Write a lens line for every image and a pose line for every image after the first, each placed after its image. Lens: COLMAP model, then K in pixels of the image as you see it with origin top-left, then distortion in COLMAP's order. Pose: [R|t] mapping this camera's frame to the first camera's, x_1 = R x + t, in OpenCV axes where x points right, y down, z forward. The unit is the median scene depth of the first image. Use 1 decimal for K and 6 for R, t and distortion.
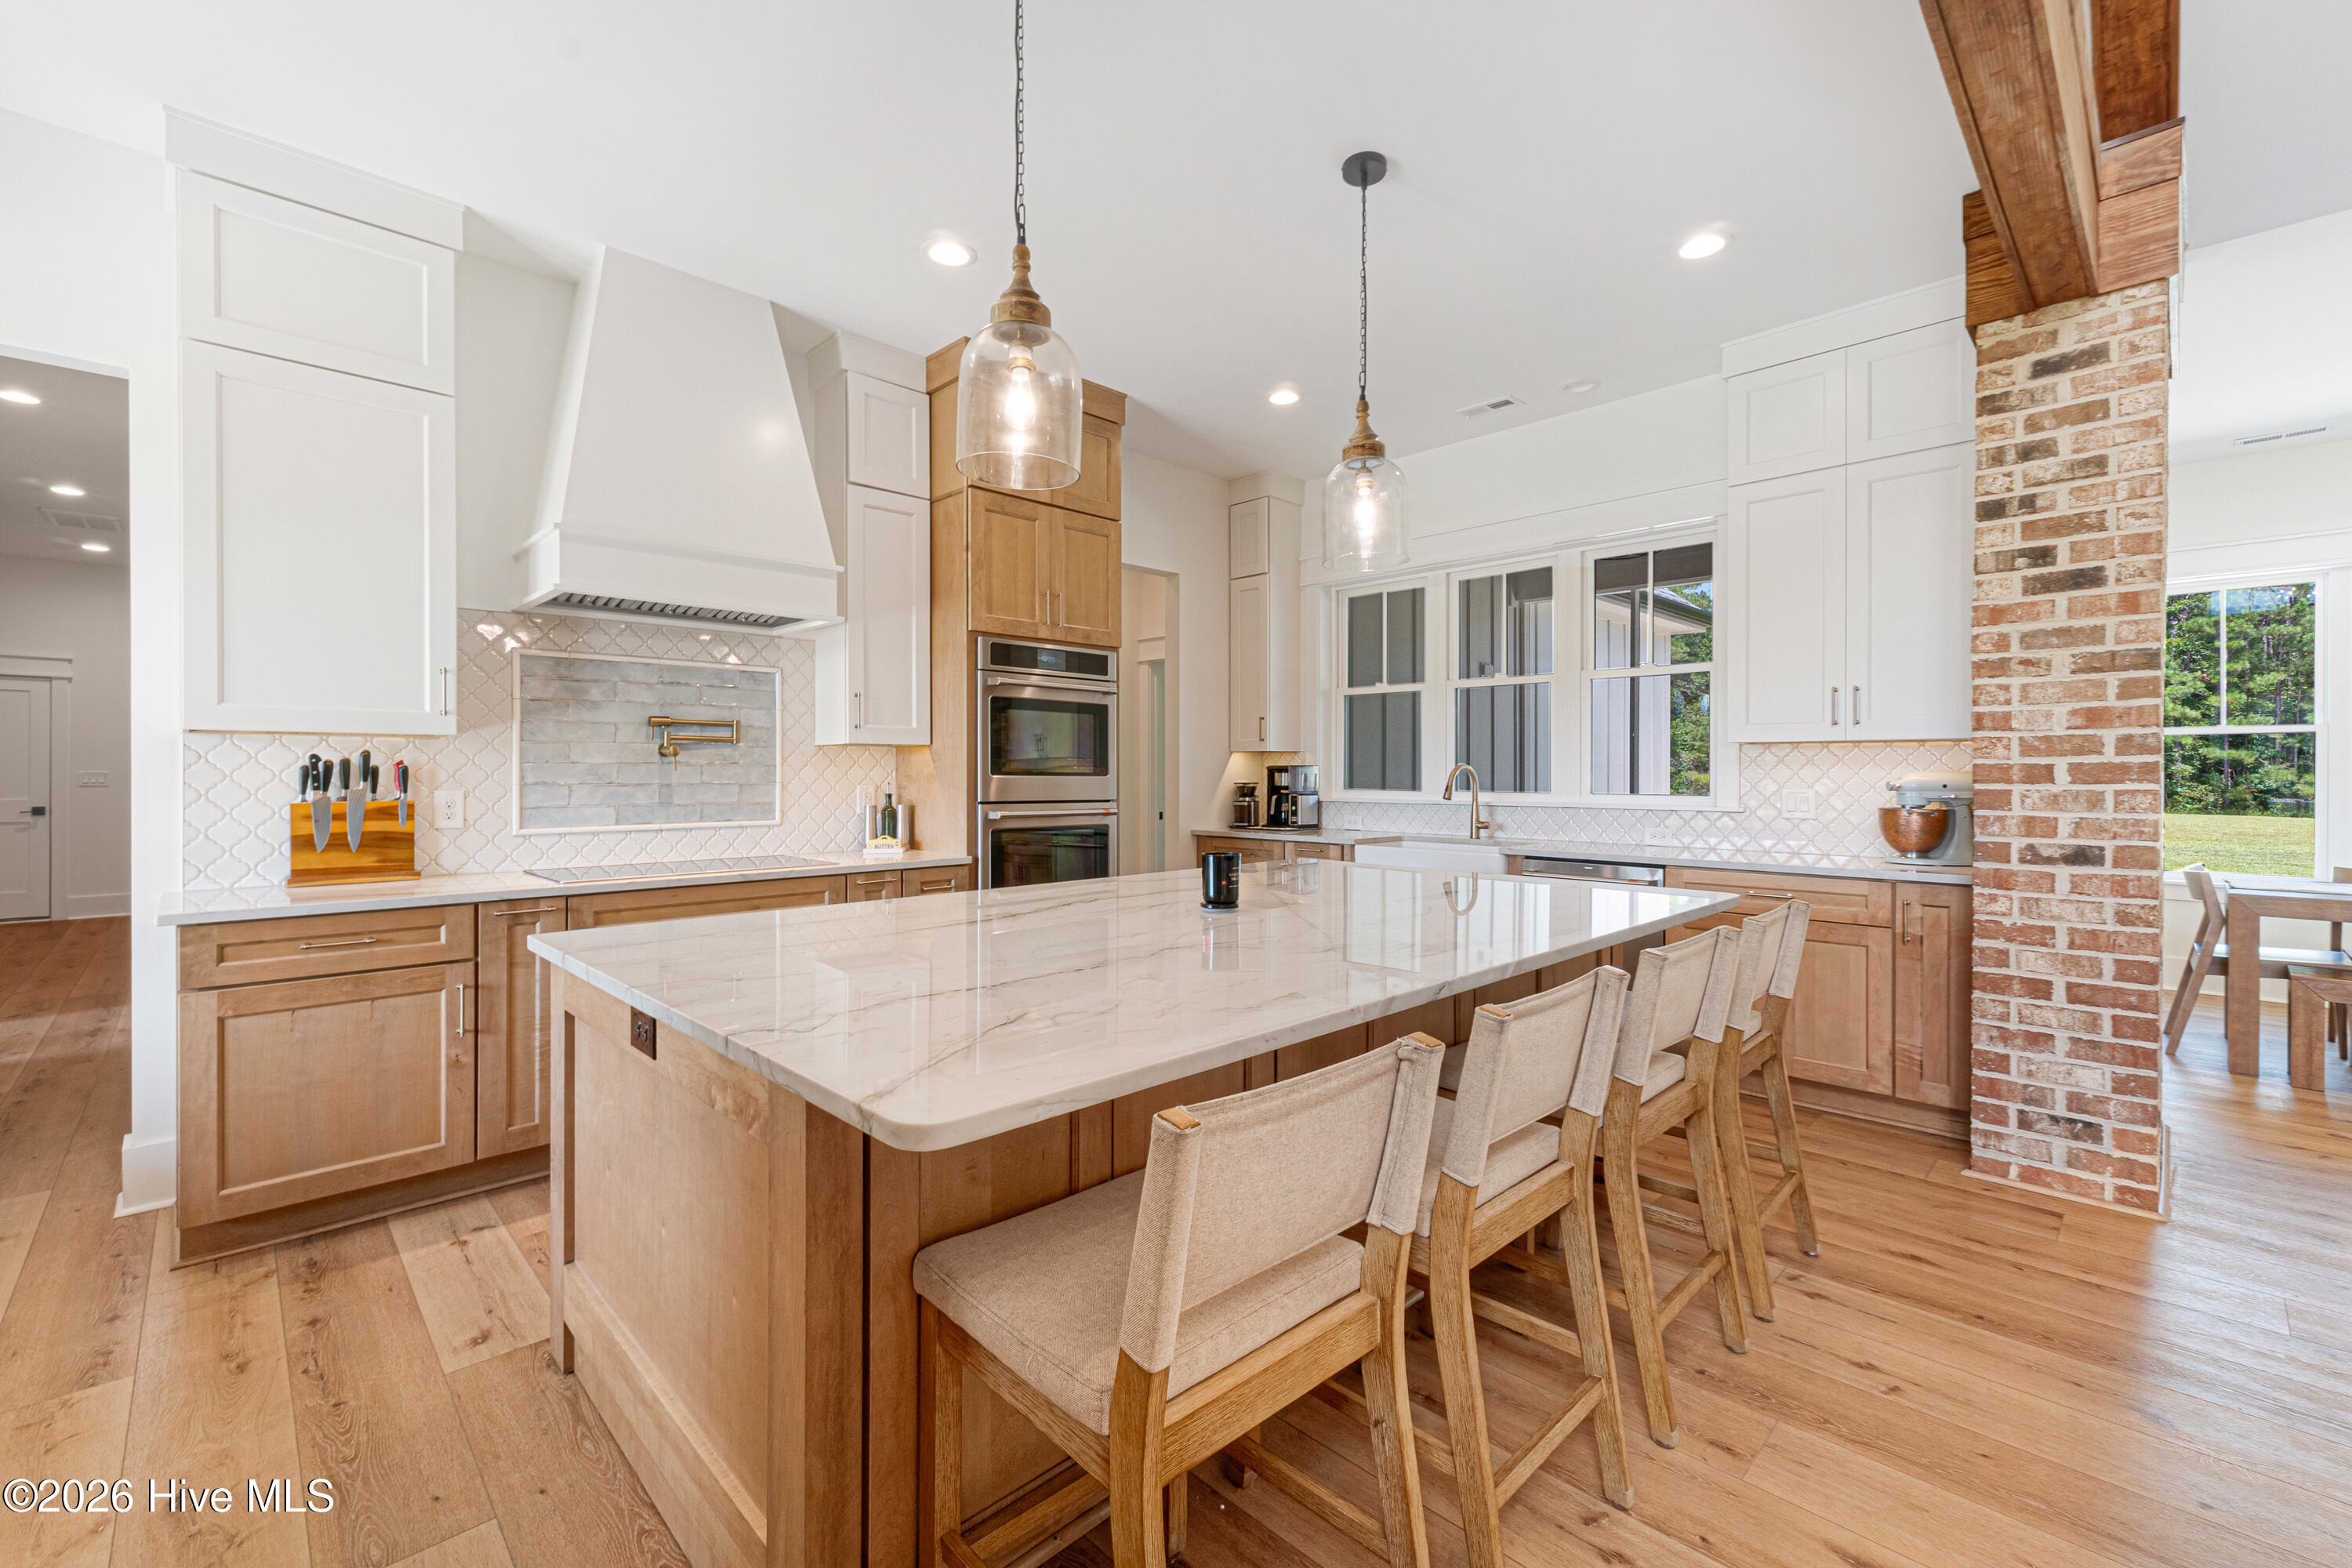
lens RADIAL K [[983.2, 0, 1178.9], [0, 983.2, 777.8], [0, 0, 1]] dist [0.001556, 0.000297]
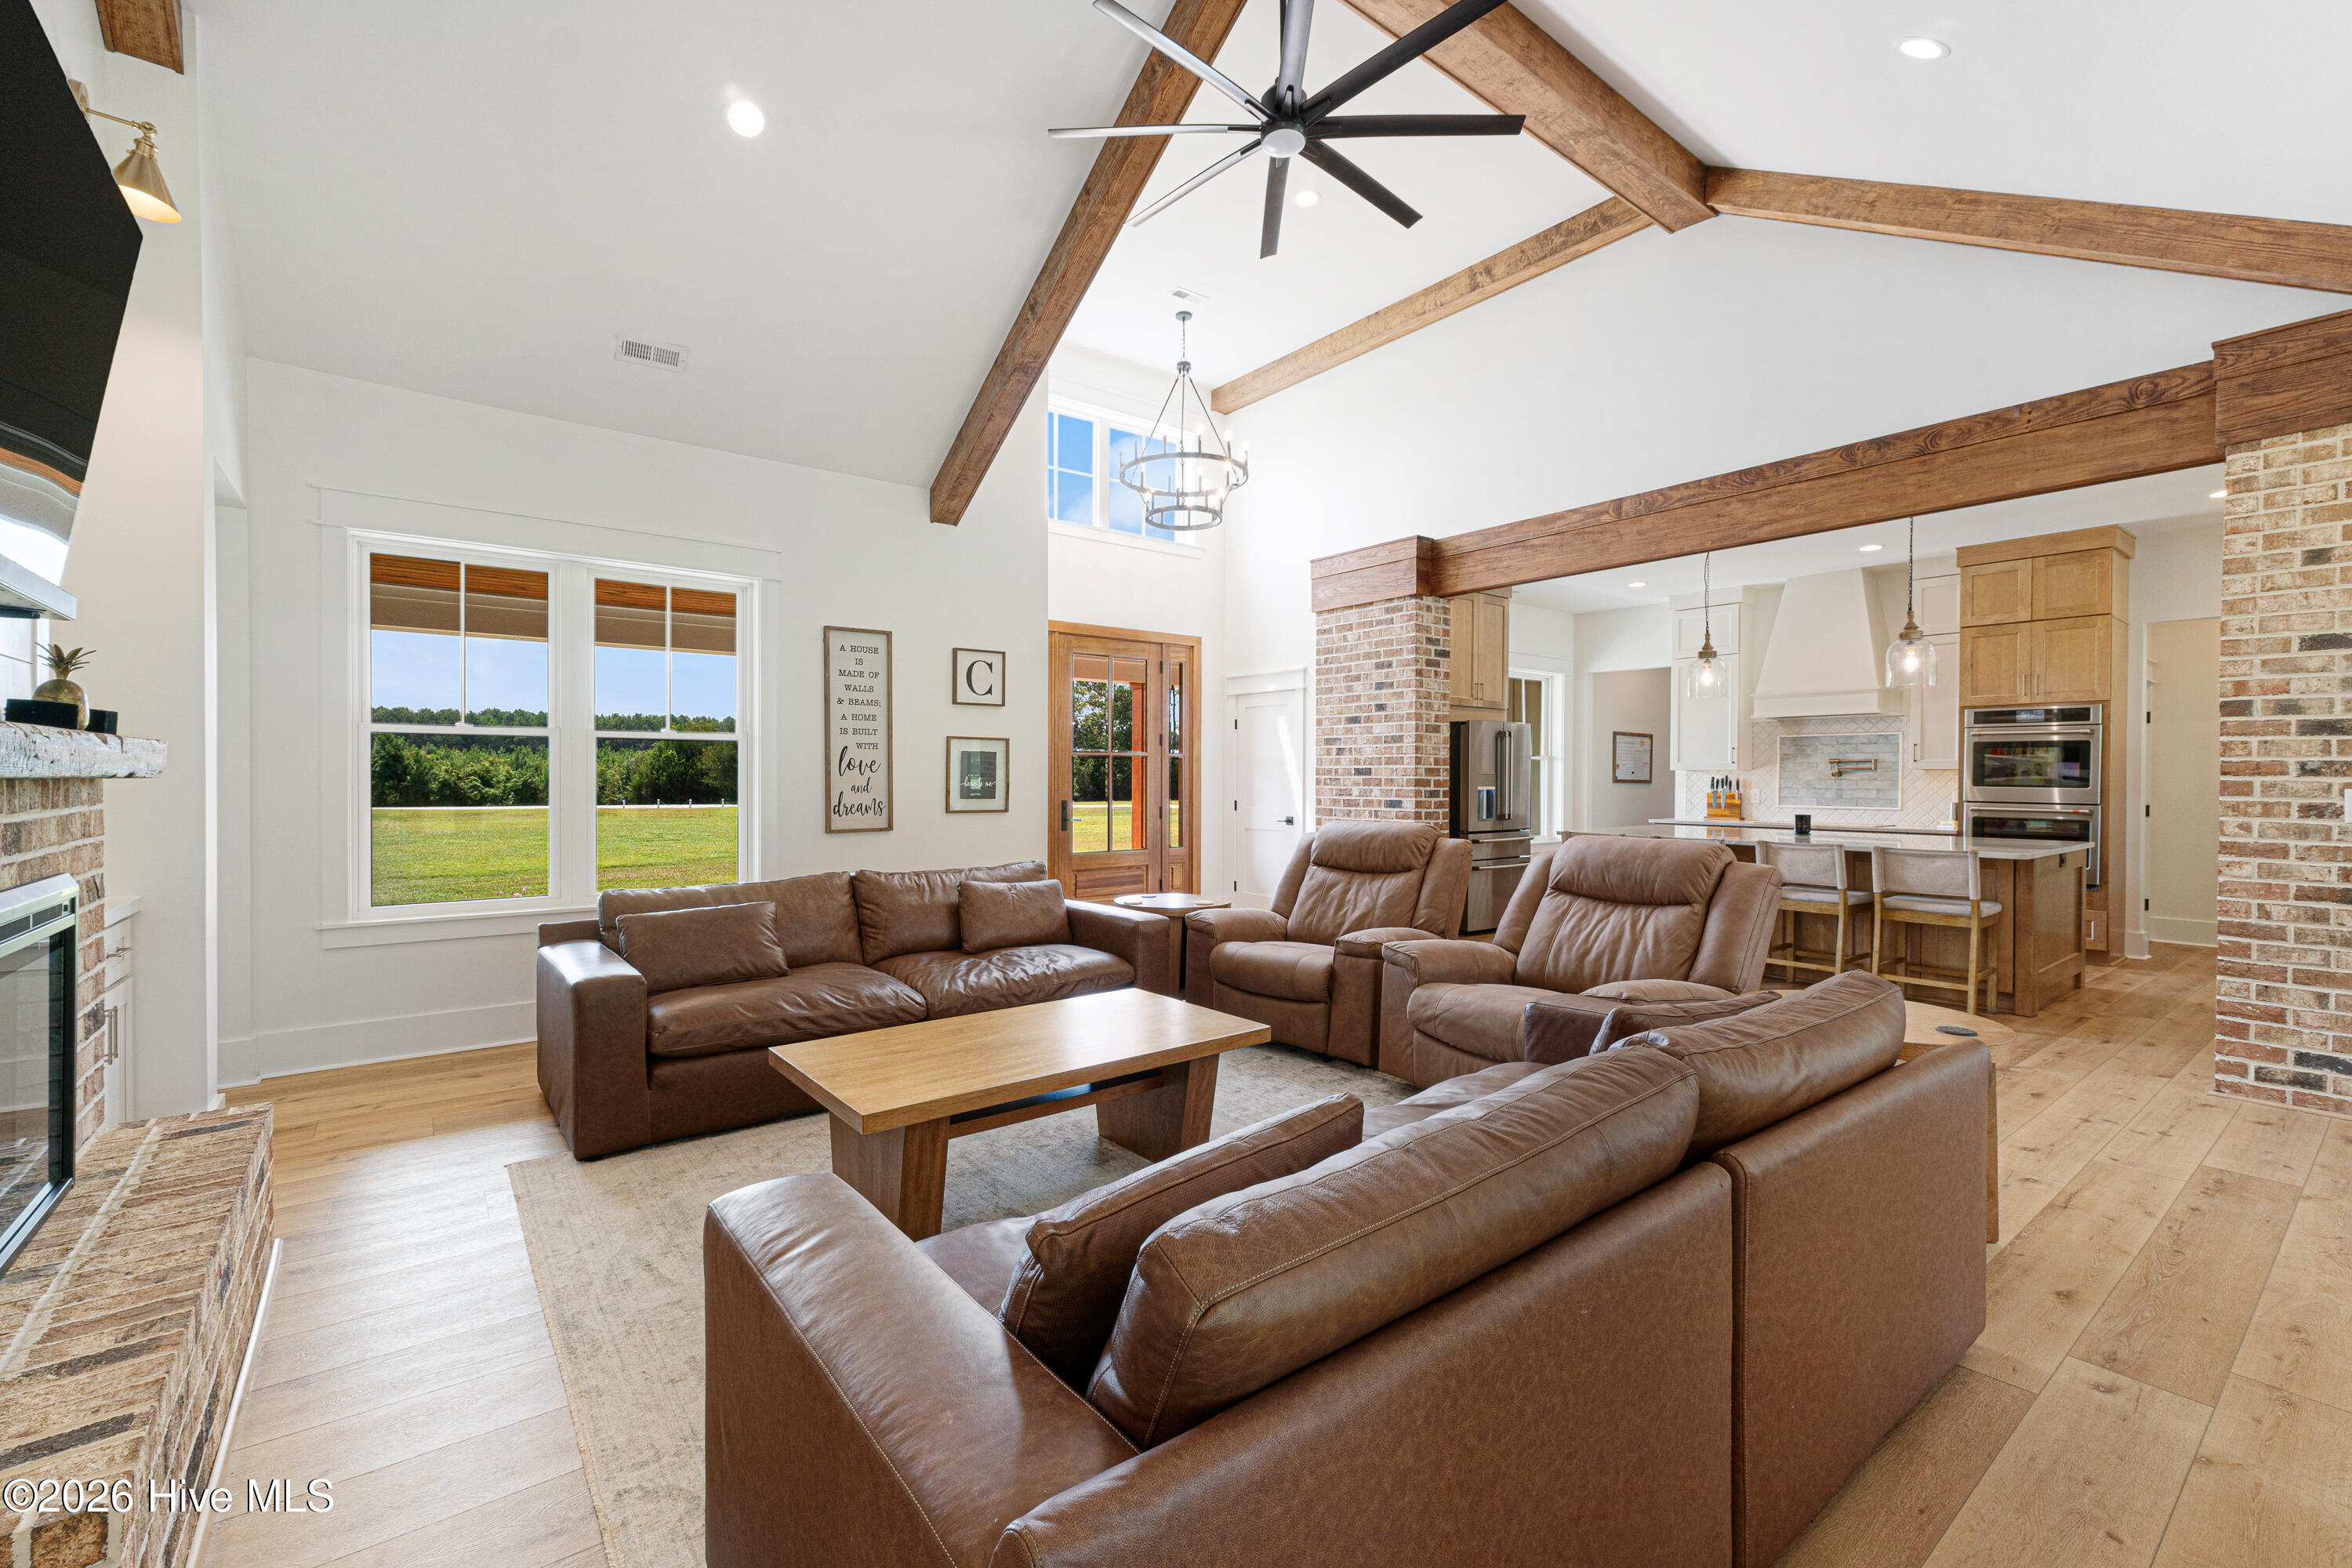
lens RADIAL K [[985.8, 0, 1147.3], [0, 985.8, 783.2], [0, 0, 1]] dist [0.000281, 0.000037]
pose [[-0.141153, 0.004868, -0.989976, 2.207169], [-0.010123, 0.999929, 0.006360, -0.005179], [0.989936, 0.010919, -0.141094, -0.284638]]
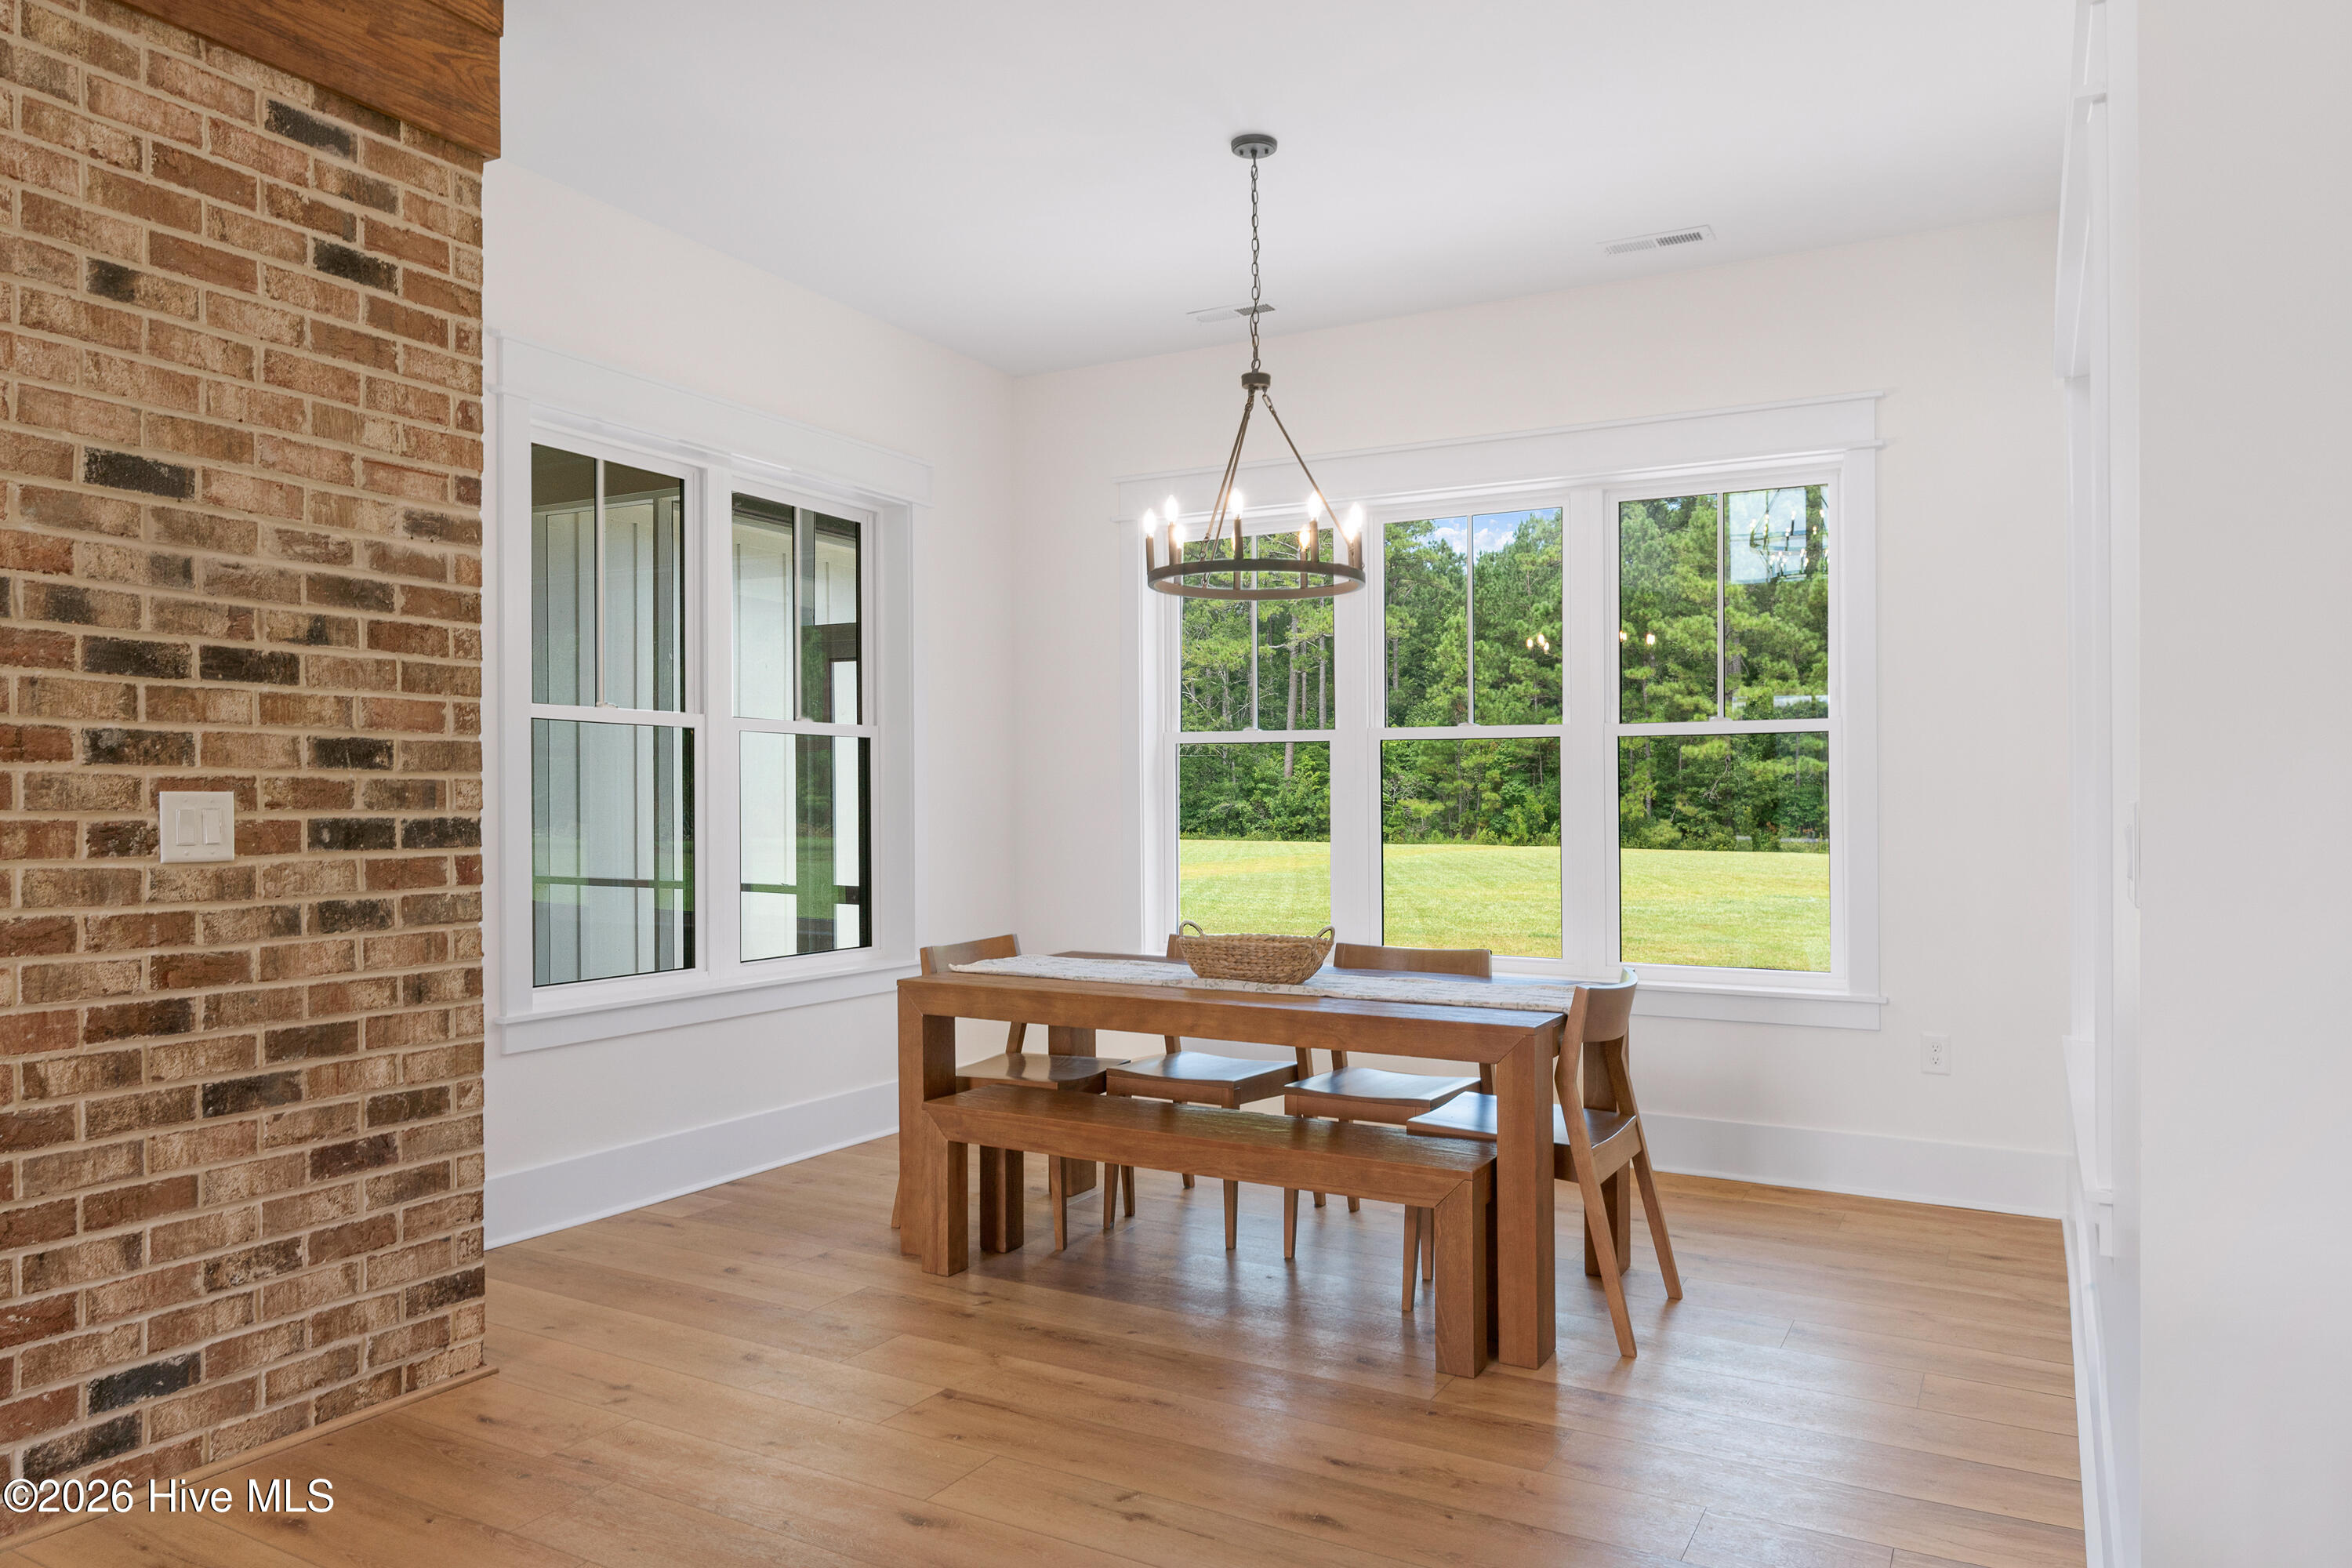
lens RADIAL K [[1555.8, 0, 1162.0], [0, 1555.8, 804.0], [0, 0, 1]] dist [-0.000365, 0.000445]
pose [[0.962889, -0.005421, 0.269845, 1.188738], [0.007491, 0.999950, -0.006642, 0.011433], [-0.269795, 0.008417, 0.962881, -0.042956]]
